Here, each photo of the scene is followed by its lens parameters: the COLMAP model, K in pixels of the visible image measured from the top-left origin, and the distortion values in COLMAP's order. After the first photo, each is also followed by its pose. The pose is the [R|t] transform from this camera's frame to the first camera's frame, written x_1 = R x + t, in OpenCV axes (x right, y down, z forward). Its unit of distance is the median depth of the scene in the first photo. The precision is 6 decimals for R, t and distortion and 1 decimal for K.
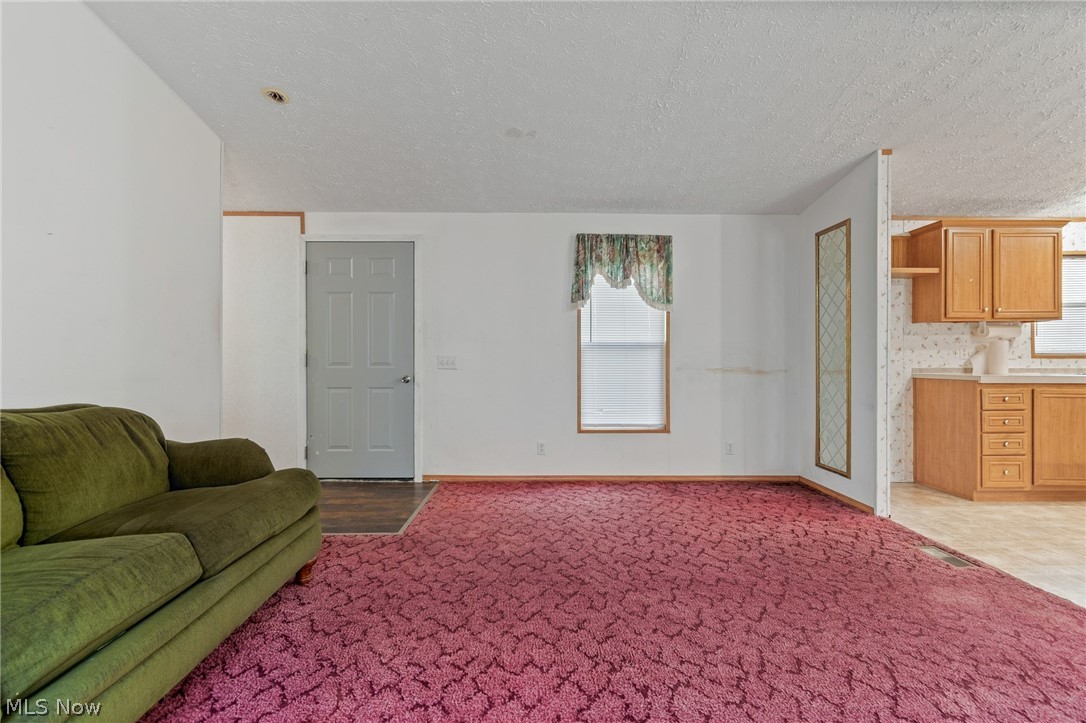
lens RADIAL K [[480.6, 0, 544.1], [0, 480.6, 357.1], [0, 0, 1]] dist [0.006338, -0.003330]
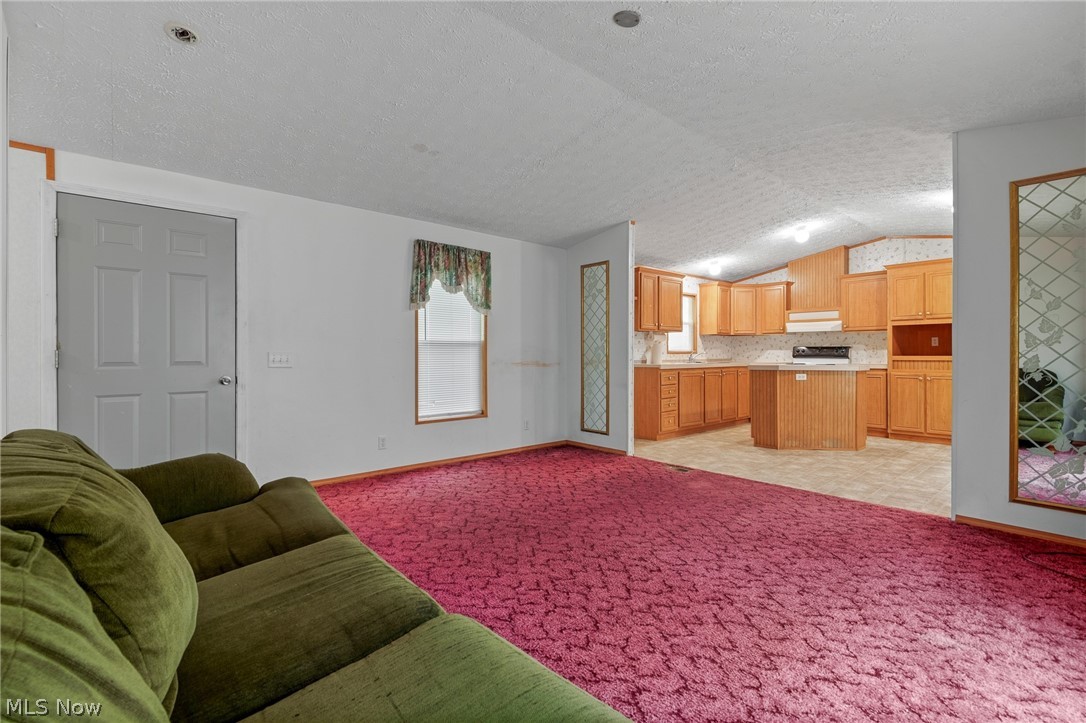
lens RADIAL K [[480.6, 0, 552.5], [0, 480.6, 355.8], [0, 0, 1]] dist [0.006338, -0.003330]
pose [[0.758000, -0.005375, 0.652232, -0.458083], [-0.000412, 0.999962, 0.008719, -0.006042], [-0.652254, -0.006878, 0.757969, -0.015336]]
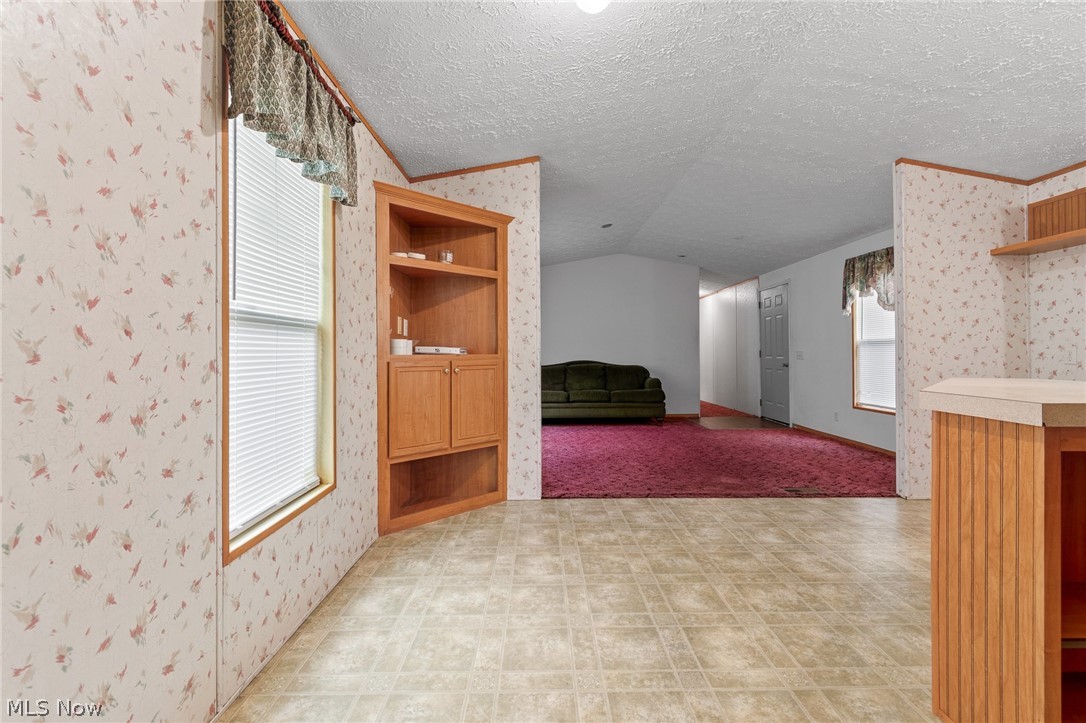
lens RADIAL K [[480.6, 0, 544.4], [0, 480.6, 351.5], [0, 0, 1]] dist [0.006338, -0.003330]
pose [[-0.011274, -0.006794, -0.999913, 1.626938], [0.004989, 0.999964, -0.006851, 0.006497], [0.999924, -0.005066, -0.011240, 0.185451]]
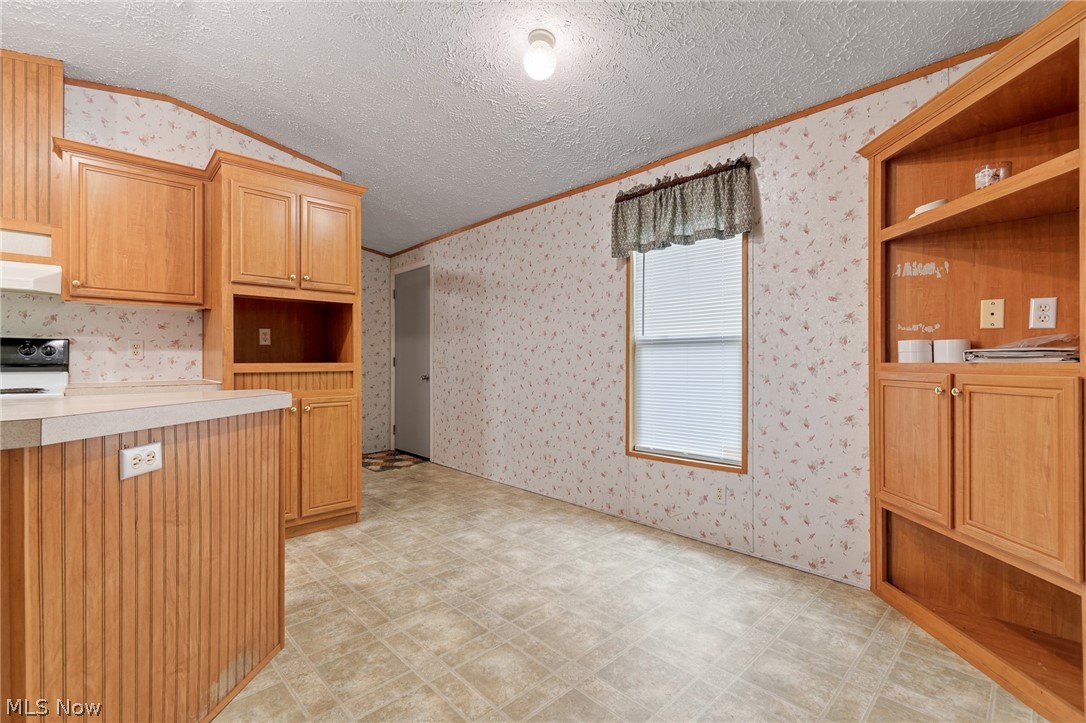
lens RADIAL K [[480.6, 0, 540.5], [0, 480.6, 360.2], [0, 0, 1]] dist [0.006338, -0.003330]
pose [[-0.672475, 0.002019, 0.740117, 0.682766], [-0.002053, 0.999987, -0.004594, 0.006274], [-0.740117, -0.004609, -0.672462, 0.636911]]
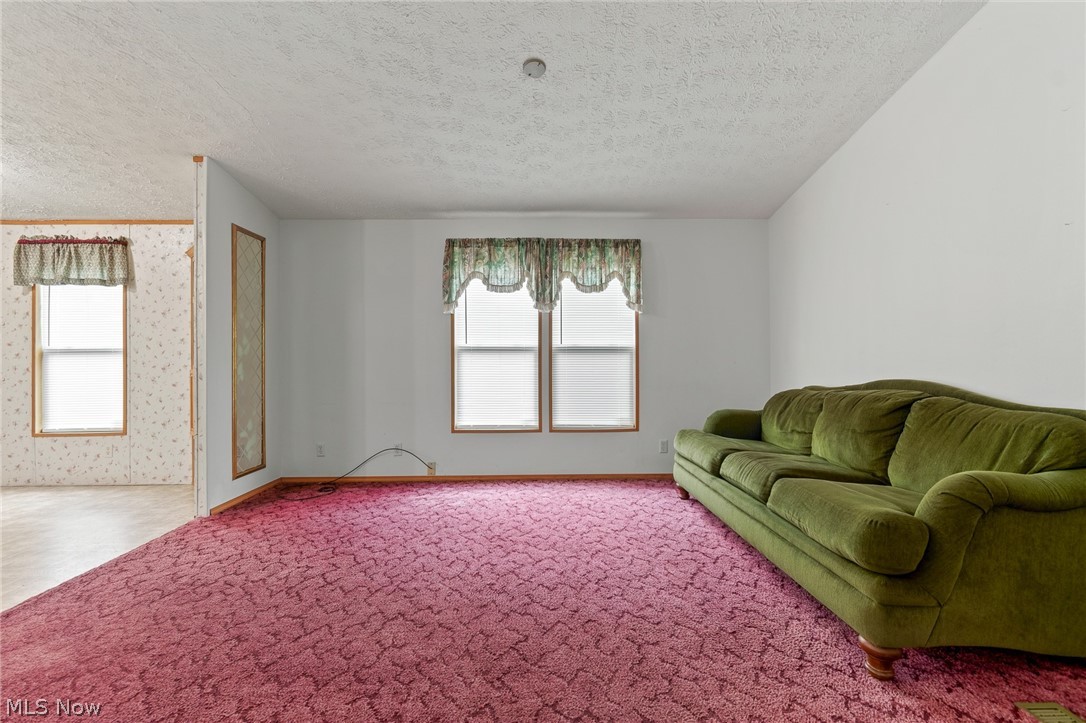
lens RADIAL K [[480.6, 0, 539.2], [0, 480.6, 357.9], [0, 0, 1]] dist [0.006338, -0.003330]
pose [[-0.999919, 0.007164, 0.010476, -0.006371], [0.007103, 0.999958, -0.005832, 0.001186], [-0.010517, -0.005757, -0.999928, 1.075305]]
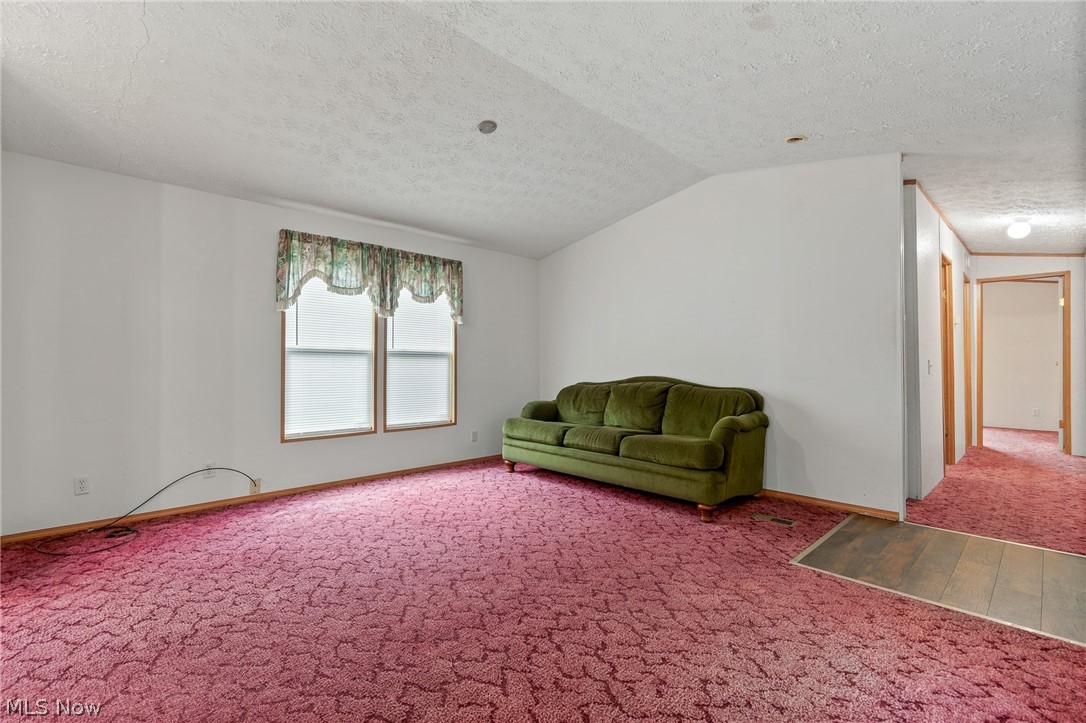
lens RADIAL K [[480.6, 0, 540.6], [0, 480.6, 361.6], [0, 0, 1]] dist [0.006338, -0.003330]
pose [[-0.740908, -0.003376, -0.671598, 0.510861], [0.000558, 0.999984, -0.005642, 0.002266], [0.671606, -0.004555, -0.740894, 1.079769]]
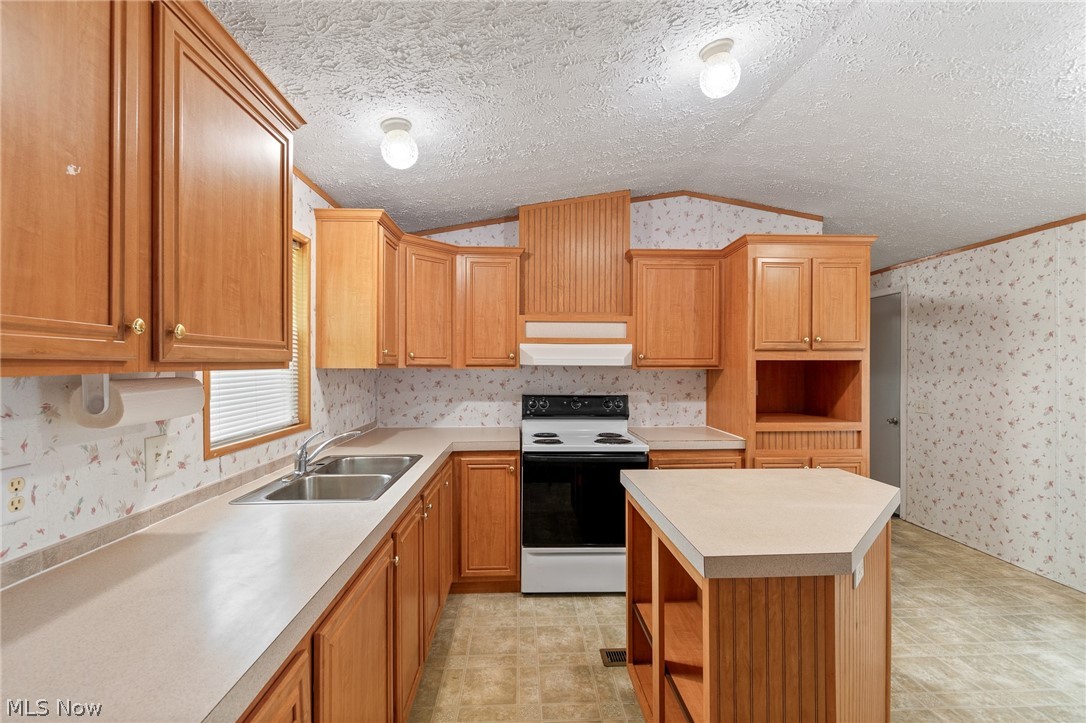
lens RADIAL K [[480.6, 0, 540.8], [0, 480.6, 368.2], [0, 0, 1]] dist [0.006338, -0.003330]
pose [[-0.024973, -0.004984, 0.999676, 0.736601], [-0.005586, 0.999973, 0.004846, -0.086612], [-0.999673, -0.005464, -0.025000, 0.876660]]
